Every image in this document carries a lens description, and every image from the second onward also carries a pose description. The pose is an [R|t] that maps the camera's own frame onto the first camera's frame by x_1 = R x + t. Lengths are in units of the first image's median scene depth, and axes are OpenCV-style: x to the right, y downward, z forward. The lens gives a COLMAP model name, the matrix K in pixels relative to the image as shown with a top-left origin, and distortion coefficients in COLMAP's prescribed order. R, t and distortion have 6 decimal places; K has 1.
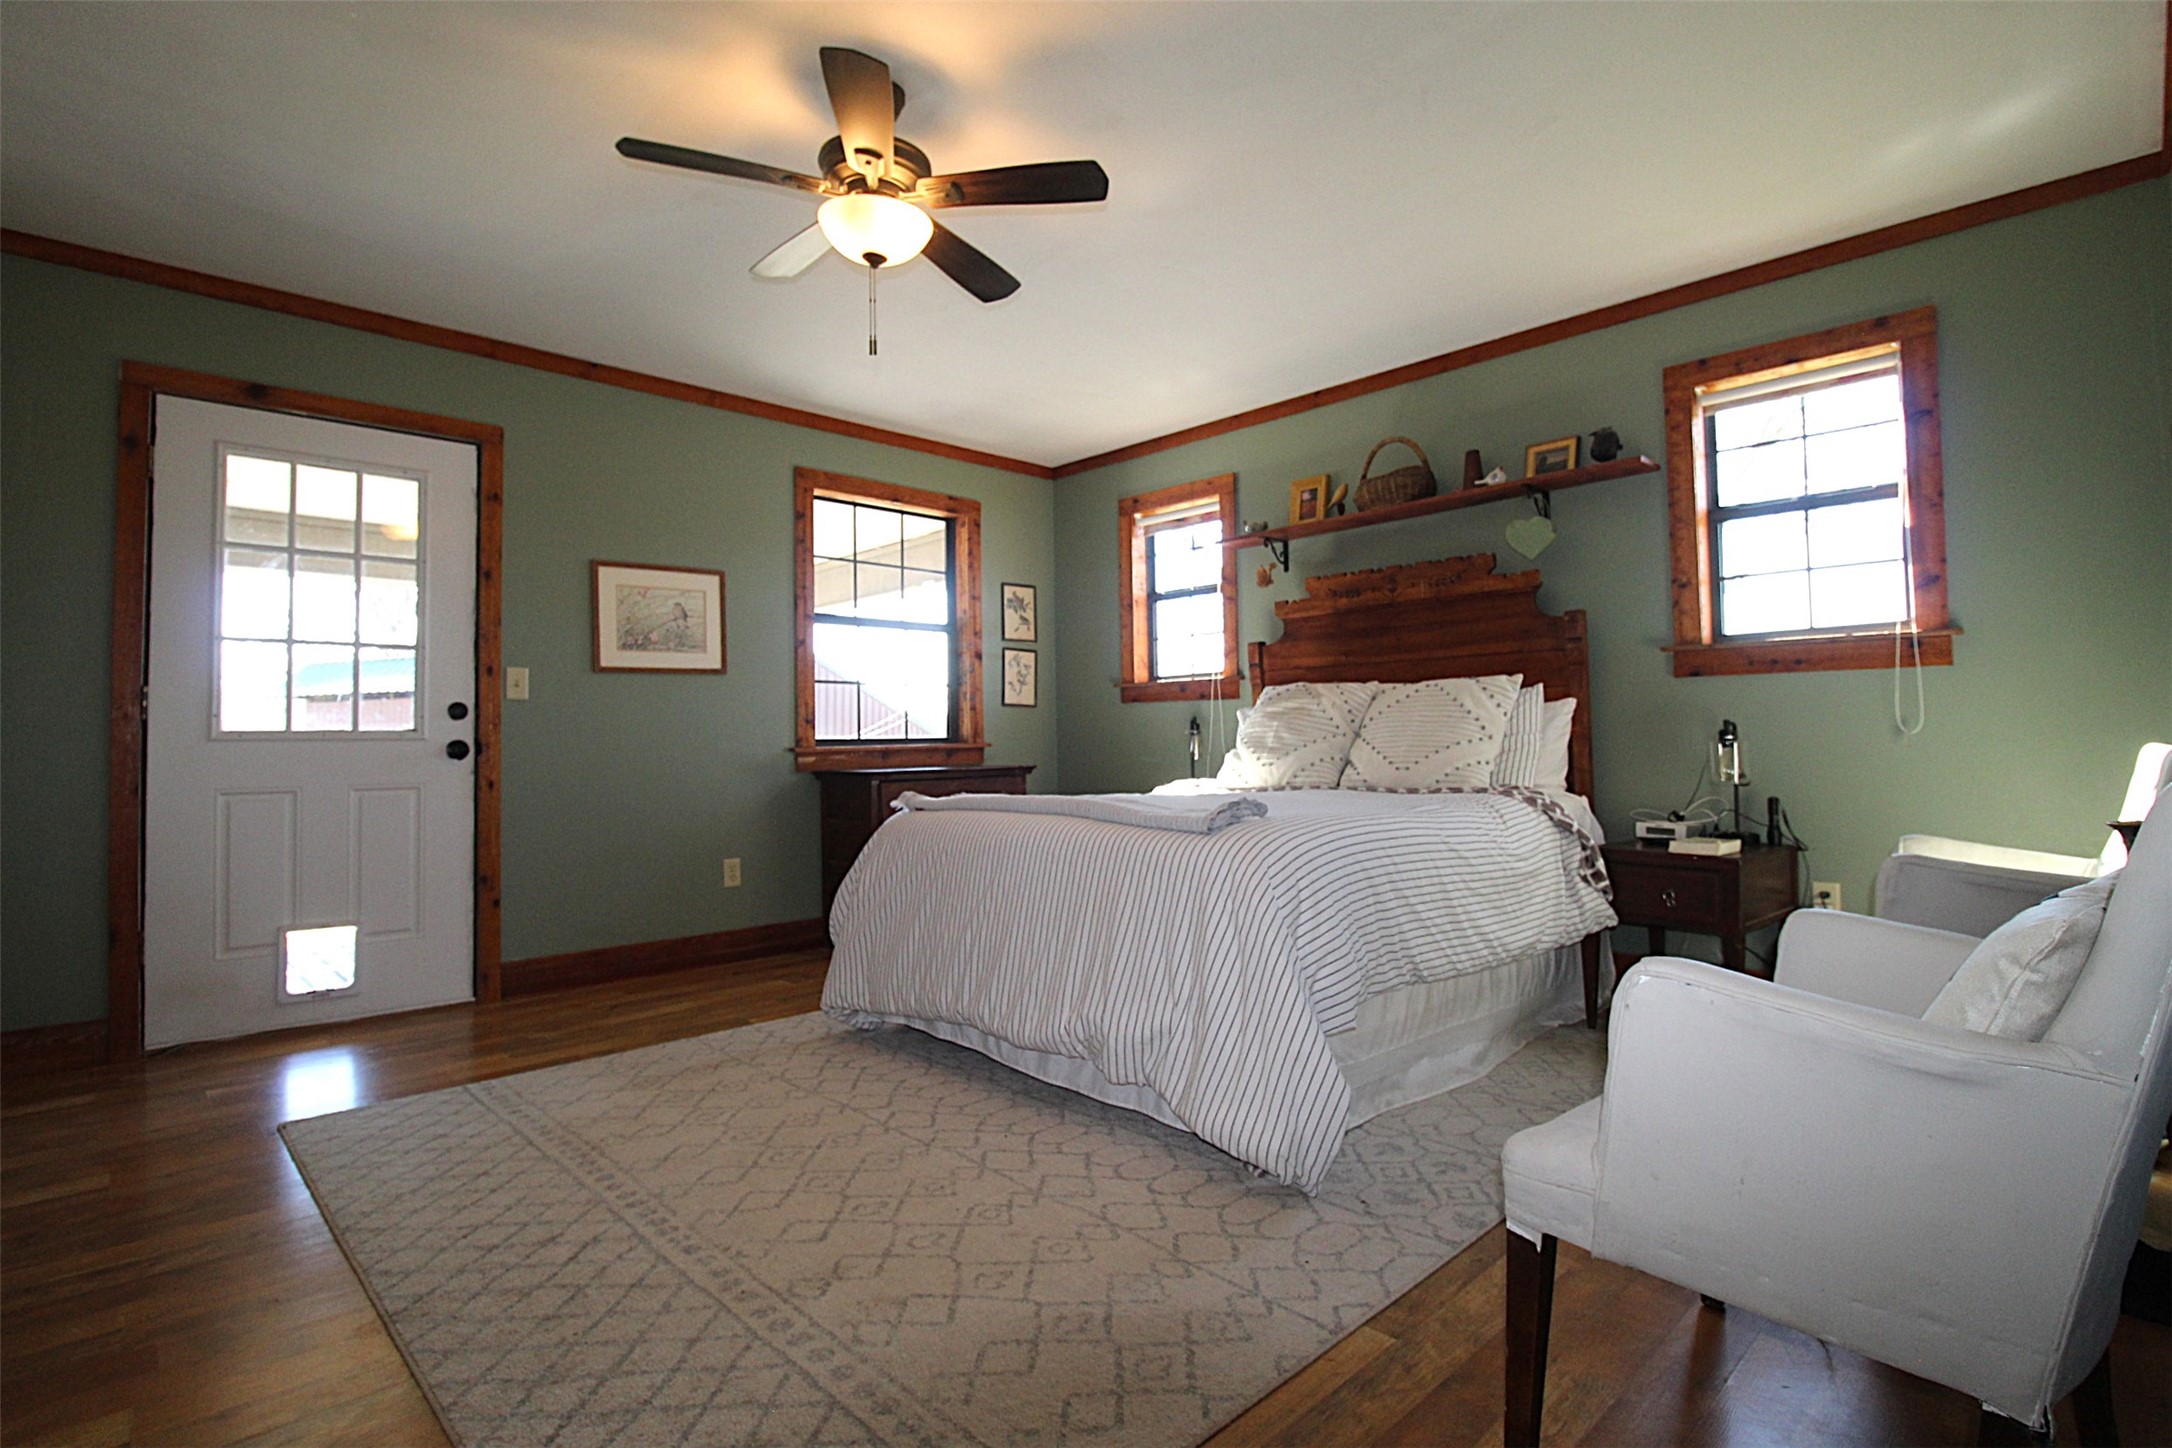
lens RADIAL K [[1035.6, 0, 1085.3], [0, 1035.6, 714.8], [0, 0, 1]] dist [0.001579, -0.013354]
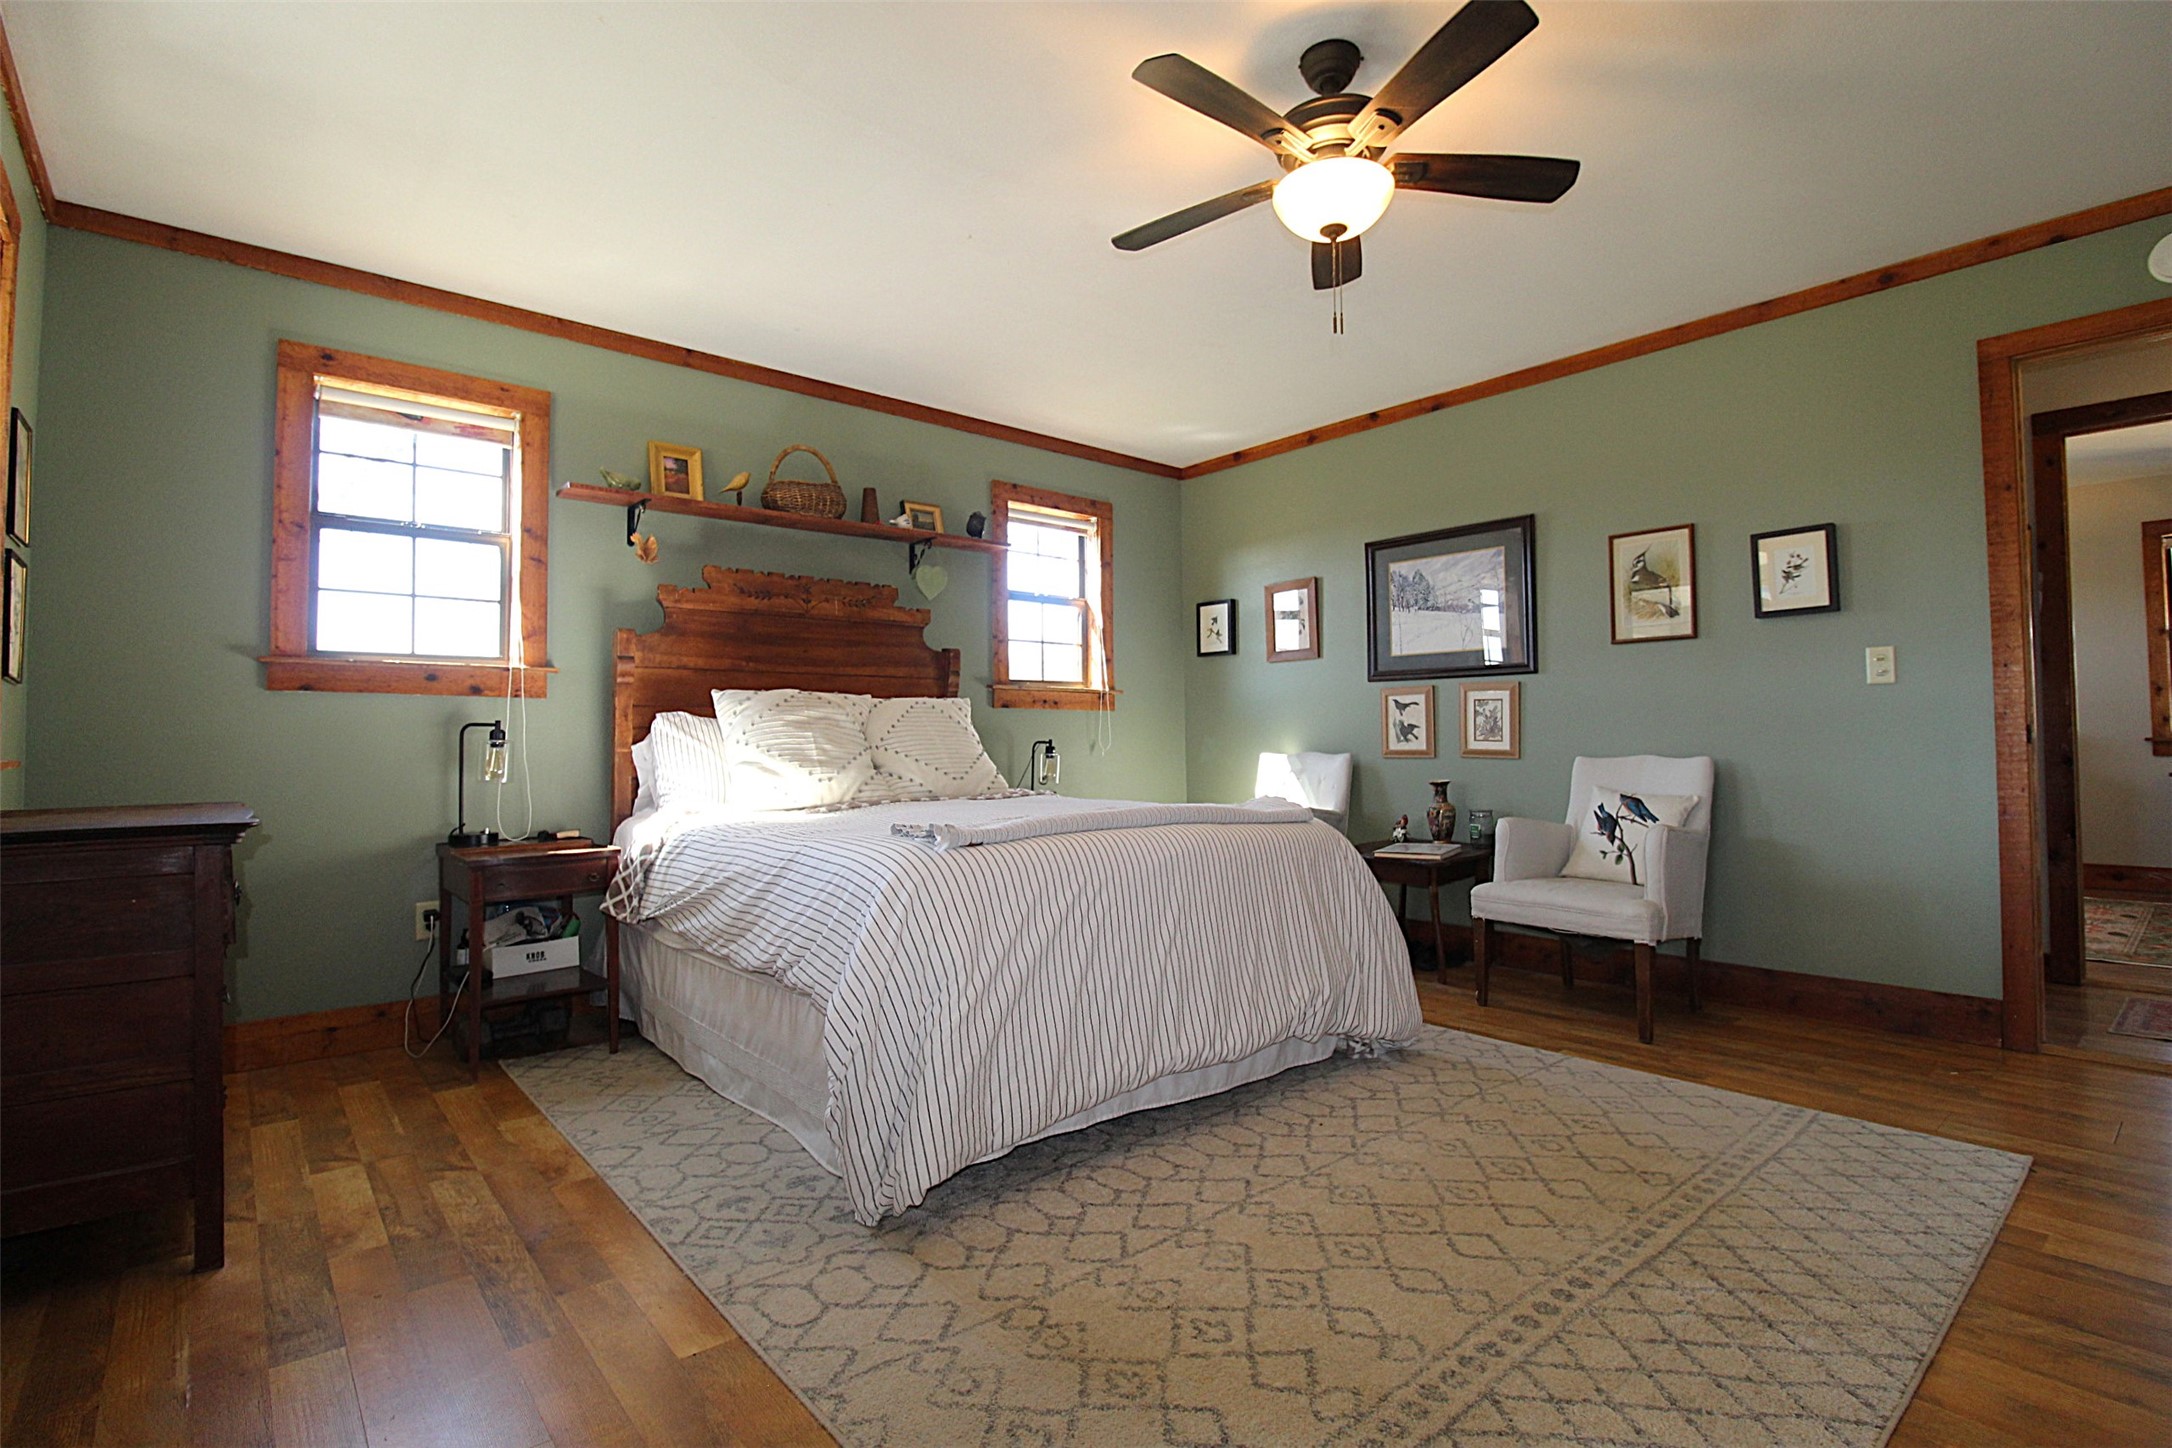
lens RADIAL K [[1035.6, 0, 1085.3], [0, 1035.6, 714.8], [0, 0, 1]] dist [0.001579, -0.013354]
pose [[0.062642, 0.044444, 0.997046, -0.685121], [-0.016315, 0.998920, -0.043502, 0.026392], [-0.997903, -0.013542, 0.063299, 0.701731]]
